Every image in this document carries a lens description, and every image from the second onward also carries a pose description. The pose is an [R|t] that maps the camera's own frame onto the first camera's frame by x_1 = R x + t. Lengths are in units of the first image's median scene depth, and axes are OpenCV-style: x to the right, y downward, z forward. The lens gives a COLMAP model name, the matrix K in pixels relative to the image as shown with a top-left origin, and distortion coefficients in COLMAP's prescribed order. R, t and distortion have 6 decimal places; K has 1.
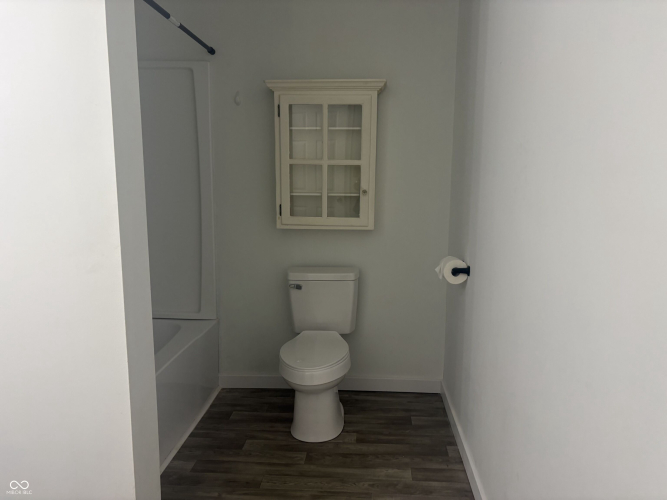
lens RADIAL K [[506.4, 0, 333.5], [0, 506.4, 250.0], [0, 0, 1]] dist [0.033044, -0.015142]
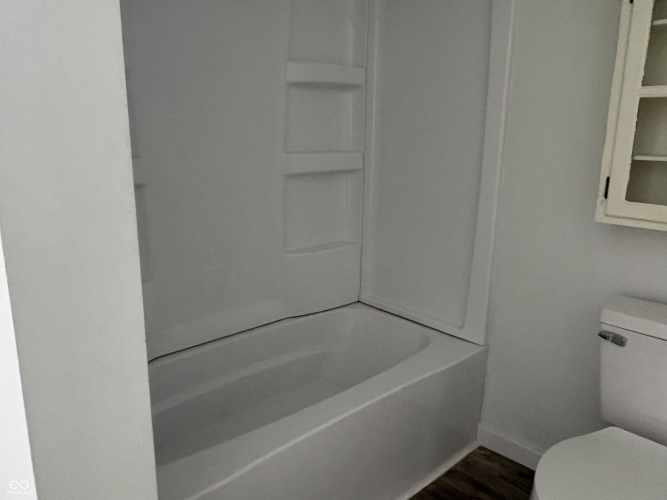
lens RADIAL K [[513.6, 0, 333.5], [0, 513.6, 250.0], [0, 0, 1]] dist [0.004706, -0.003149]
pose [[0.738114, 0.160157, -0.655391, 0.044576], [-0.106587, 0.986898, 0.121127, -0.048848], [0.666203, -0.019549, 0.745514, 0.407562]]
